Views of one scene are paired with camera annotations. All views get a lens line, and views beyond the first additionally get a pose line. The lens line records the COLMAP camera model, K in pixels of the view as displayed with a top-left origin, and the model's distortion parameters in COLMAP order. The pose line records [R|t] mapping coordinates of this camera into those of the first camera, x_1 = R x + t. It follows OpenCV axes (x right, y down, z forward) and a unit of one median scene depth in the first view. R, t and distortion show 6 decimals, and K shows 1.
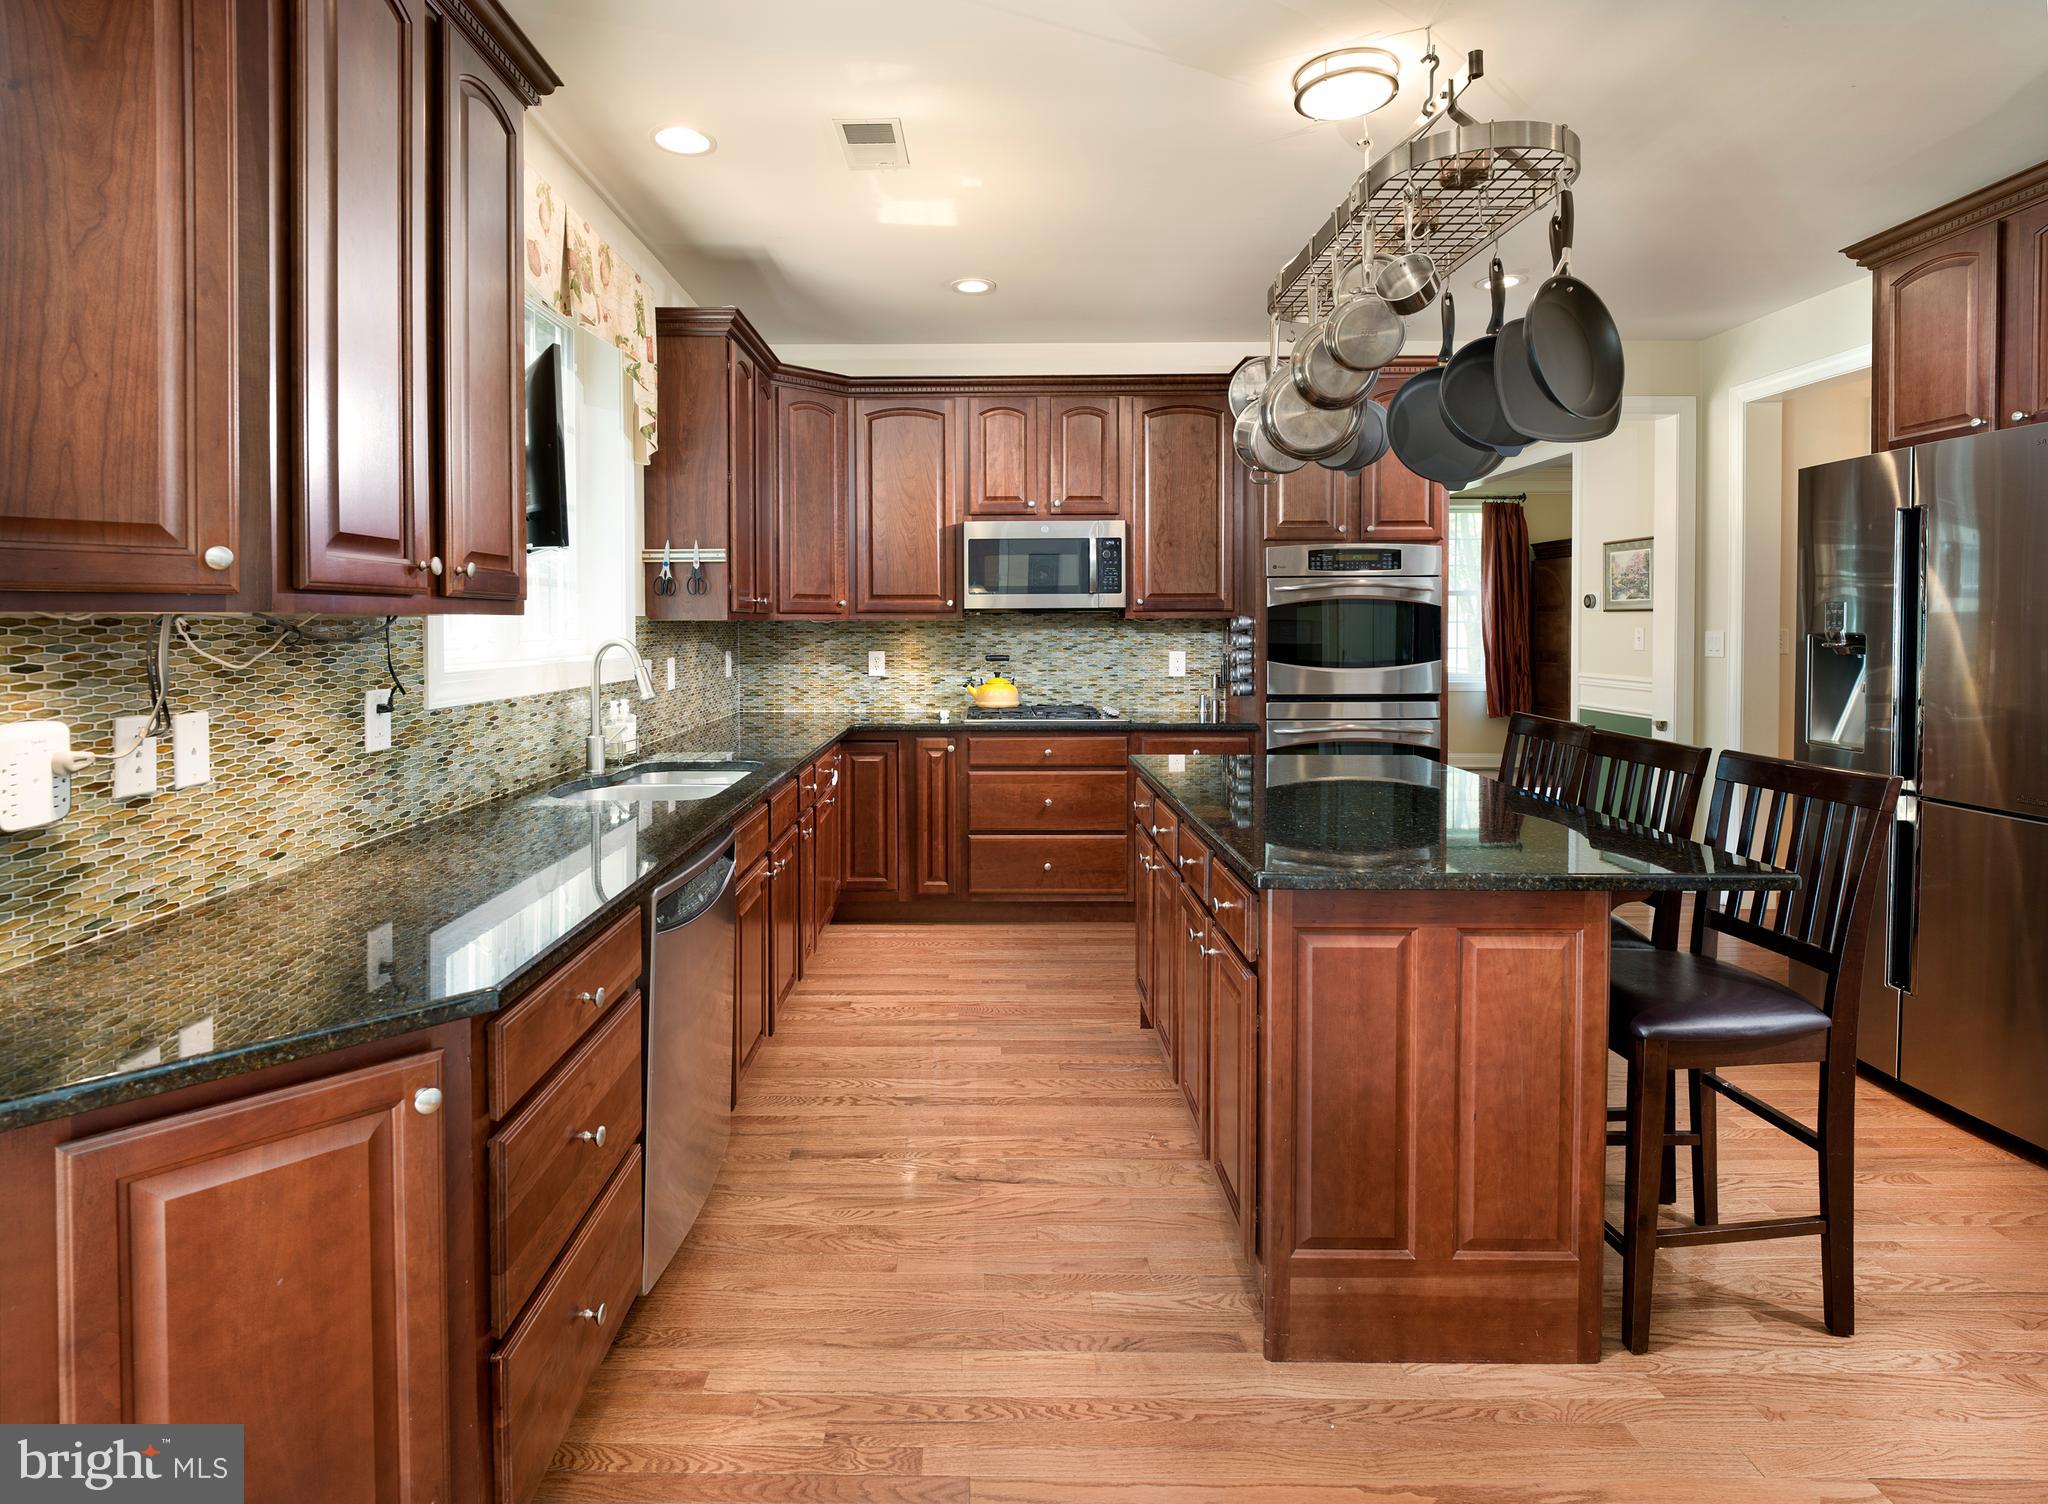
lens RADIAL K [[1043.4, 0, 918.8], [0, 1043.4, 641.3], [0, 0, 1]] dist [-0.008237, -0.005390]
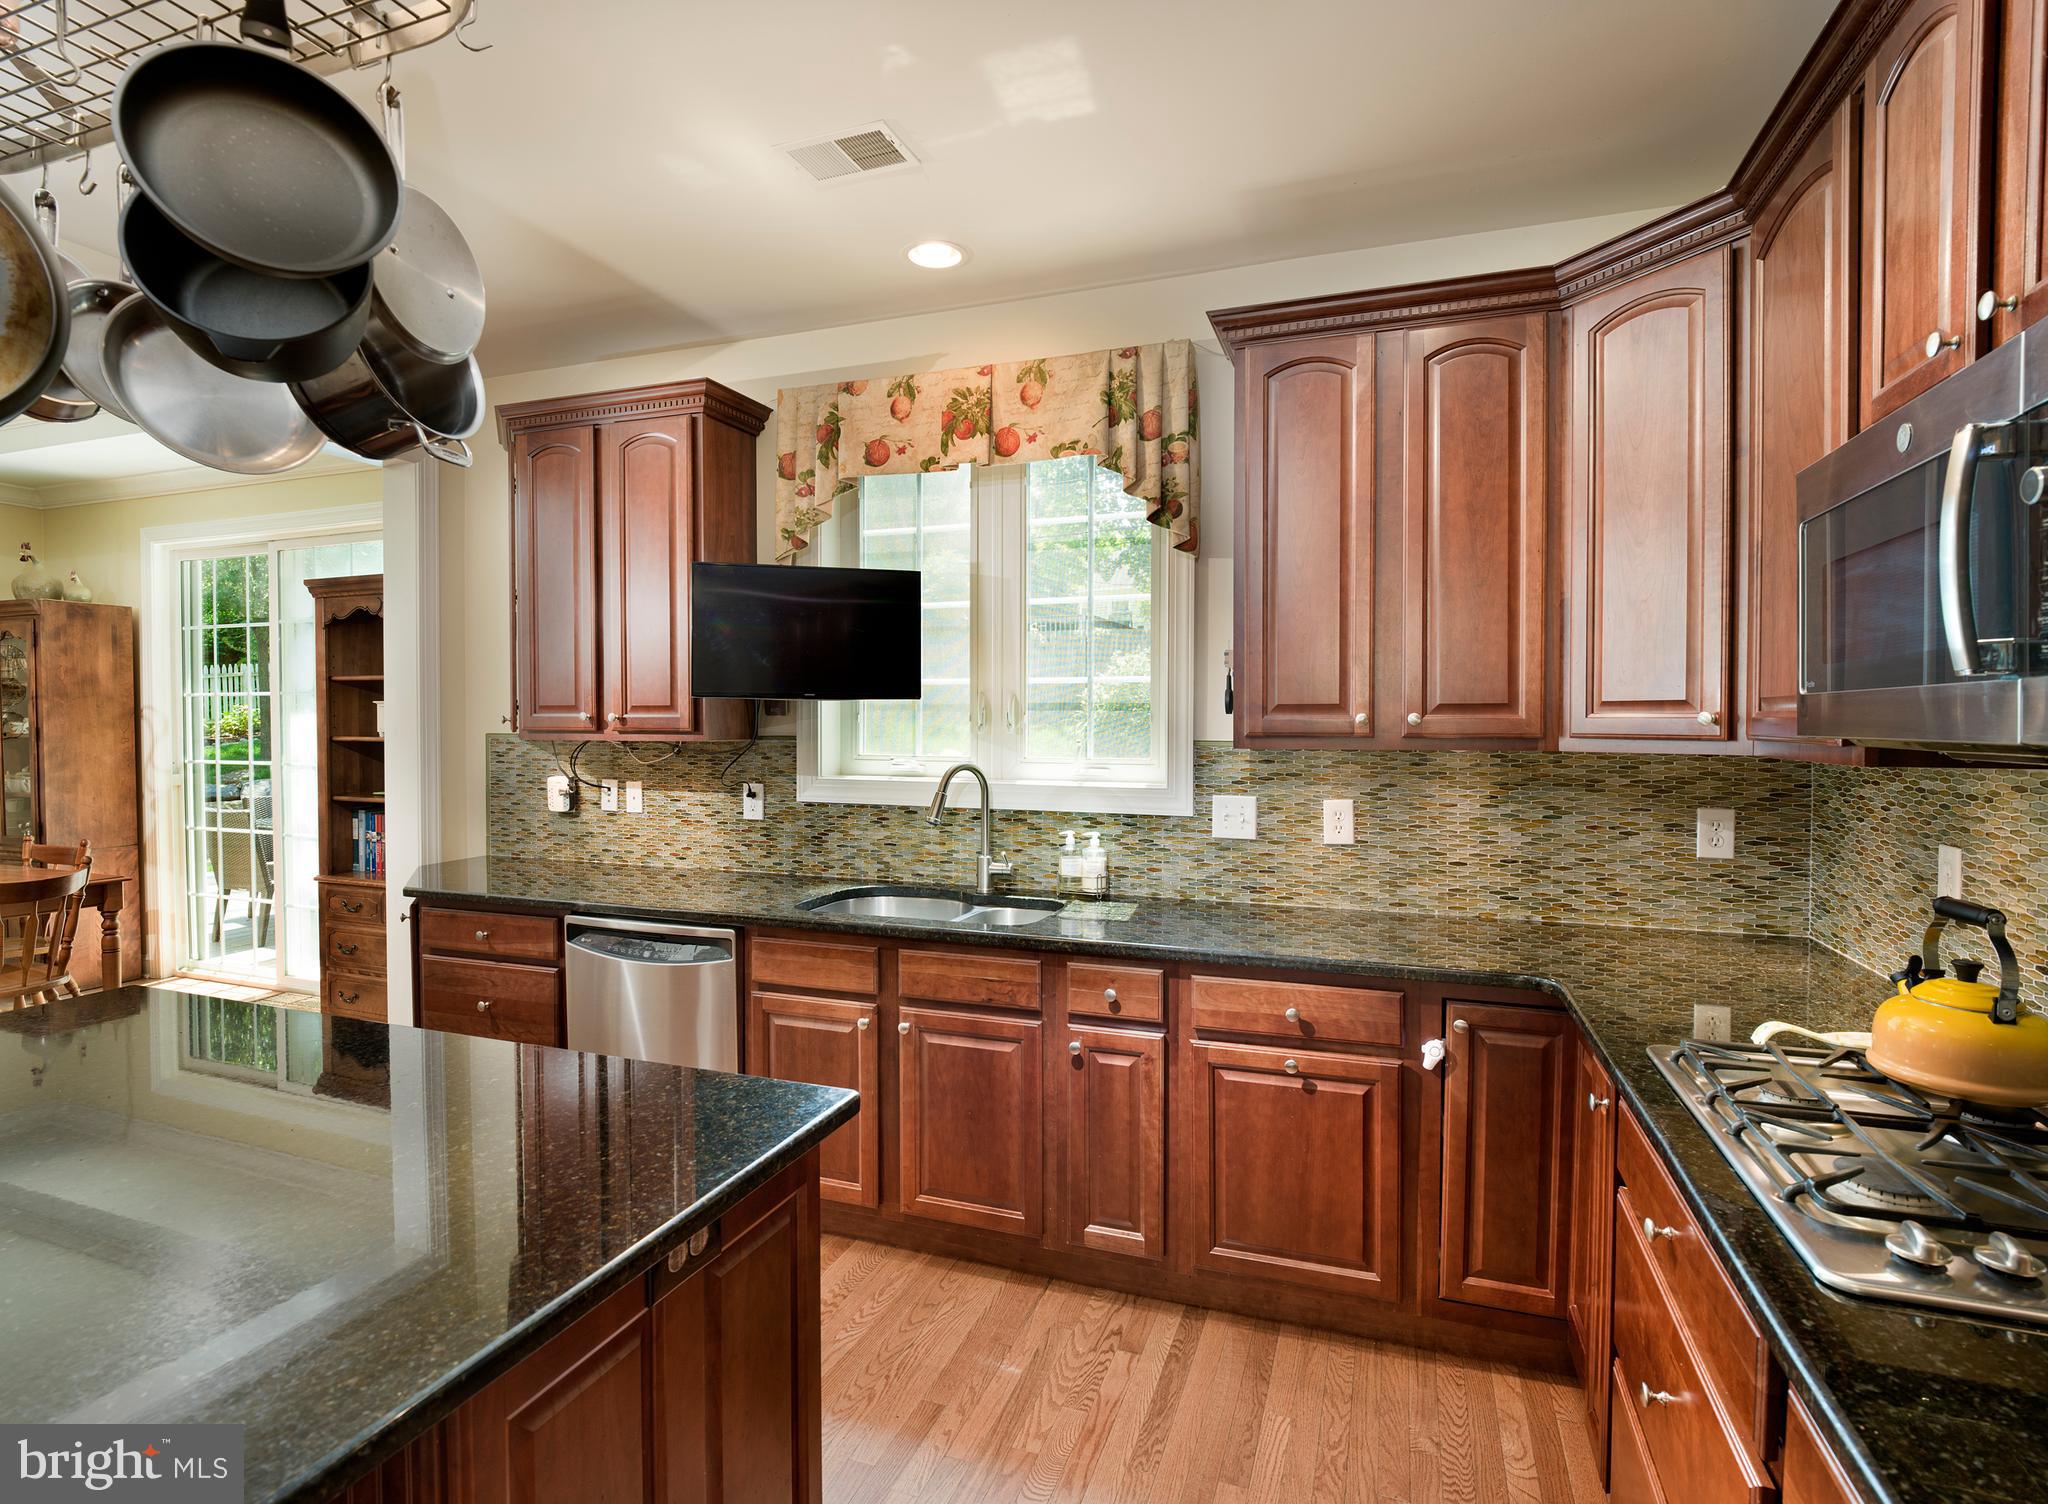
lens RADIAL K [[1043.4, 0, 1019.6], [0, 1043.4, 730.4], [0, 0, 1]] dist [-0.008237, -0.005390]
pose [[-0.294110, 0.022363, -0.955510, 0.542236], [-0.012959, 0.999541, 0.027383, -0.051242], [0.955684, 0.020436, -0.293685, 1.073190]]
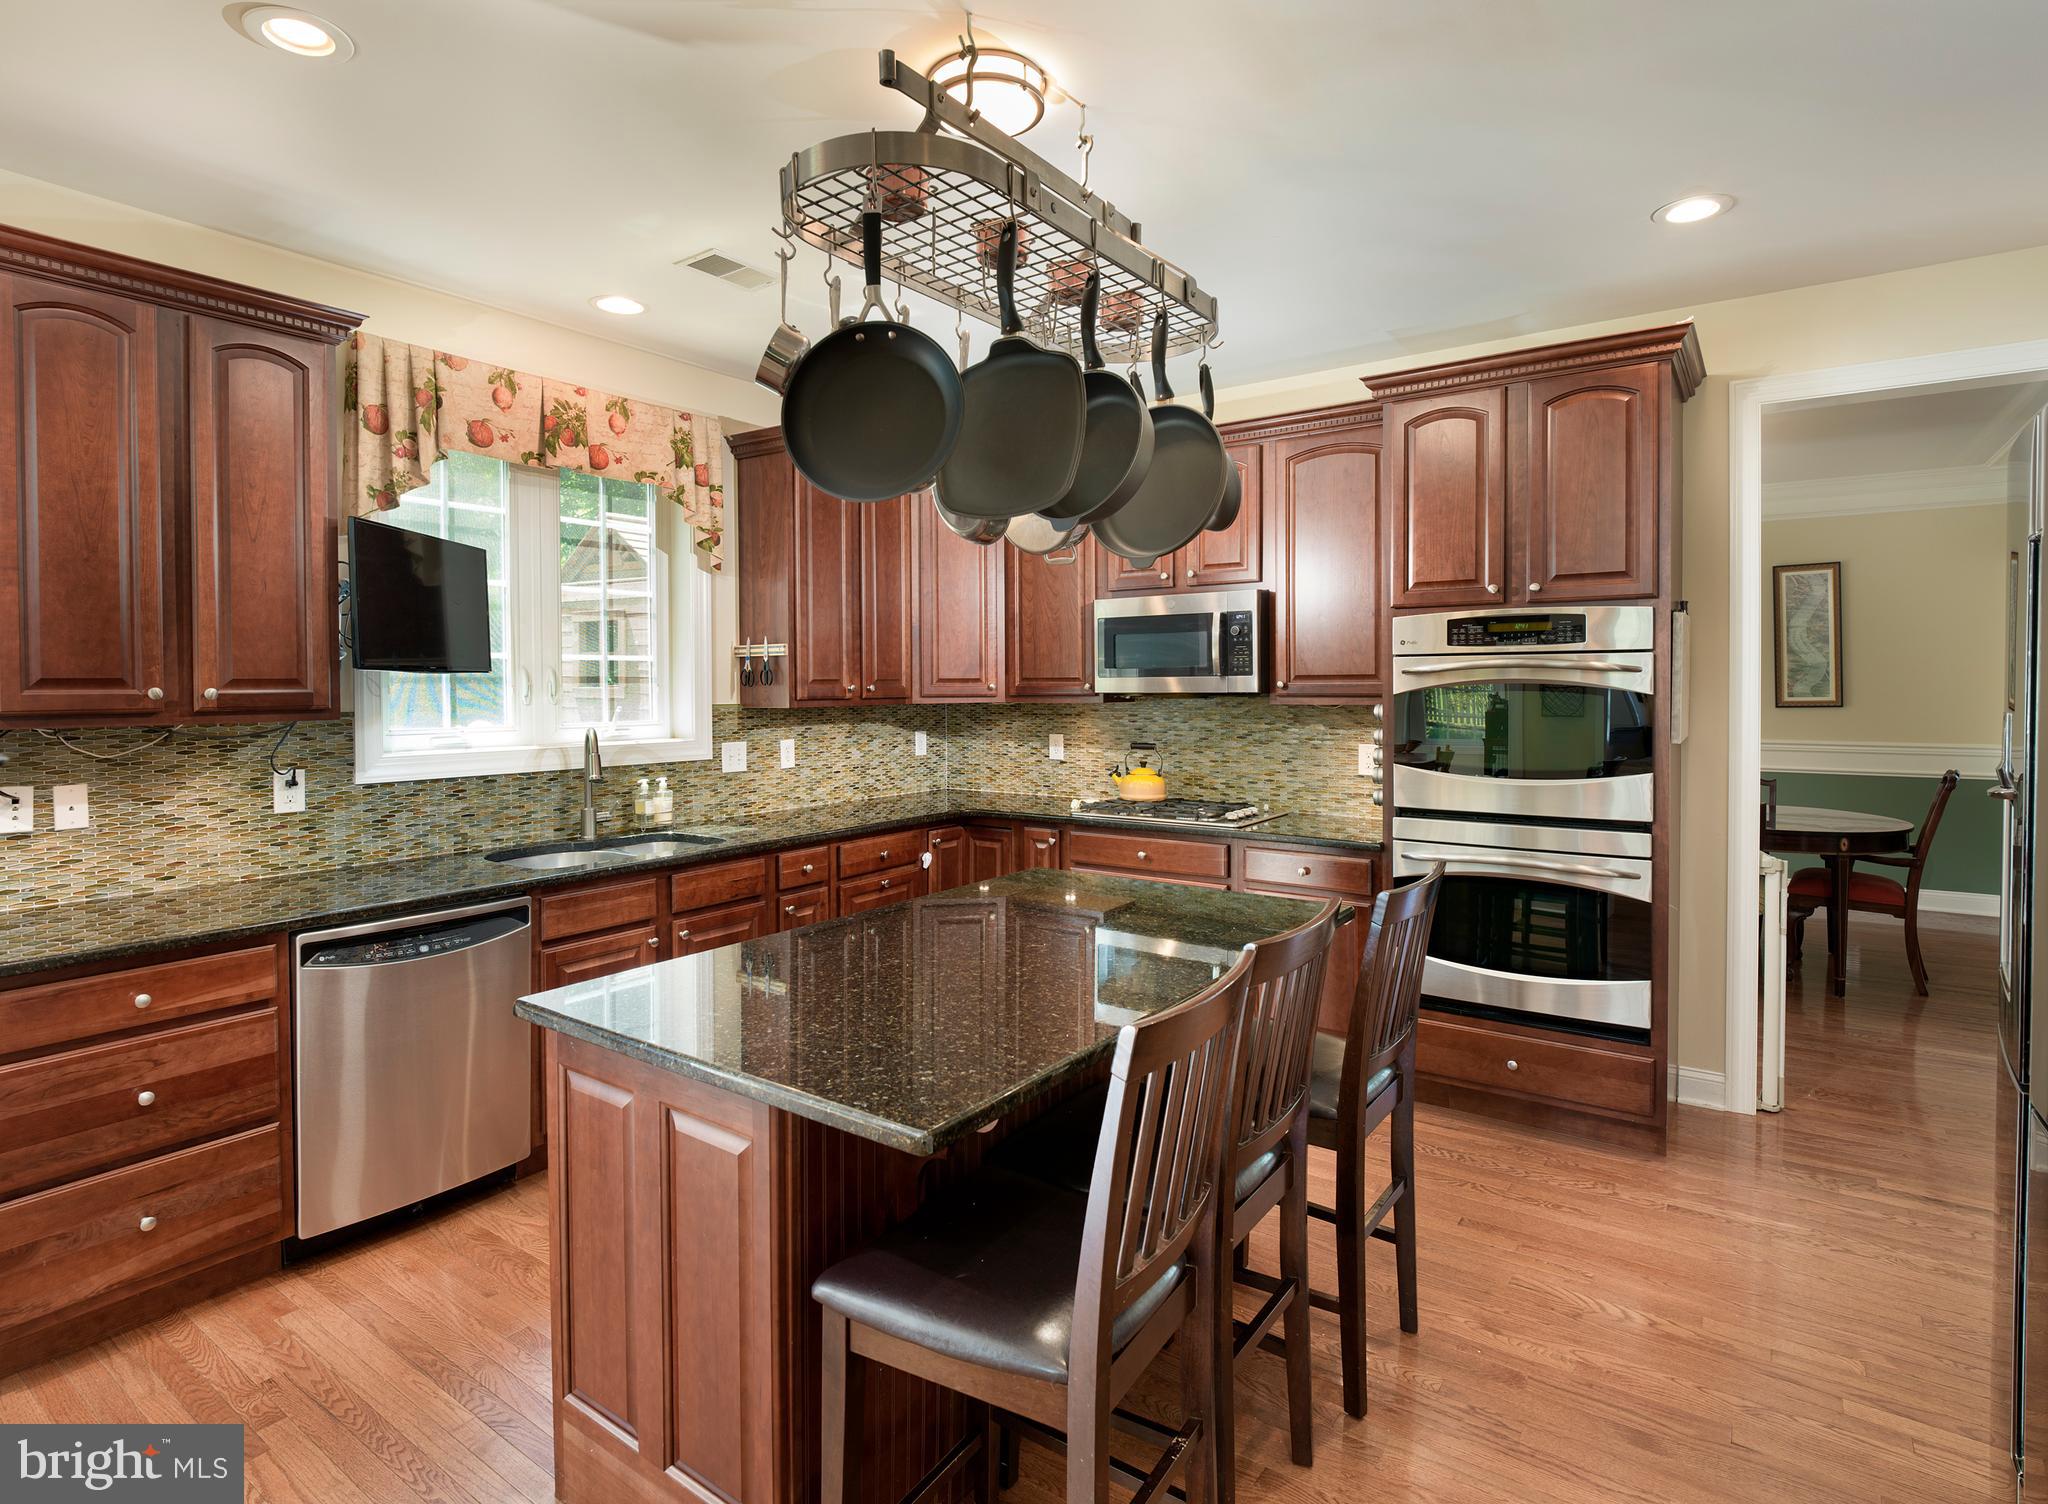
lens RADIAL K [[1043.4, 0, 945.1], [0, 1043.4, 700.1], [0, 0, 1]] dist [-0.008237, -0.005390]
pose [[0.819288, 0.007242, -0.573336, 0.583206], [-0.006321, 0.999974, 0.003598, -0.033834], [0.573347, 0.000676, 0.819312, 0.195427]]
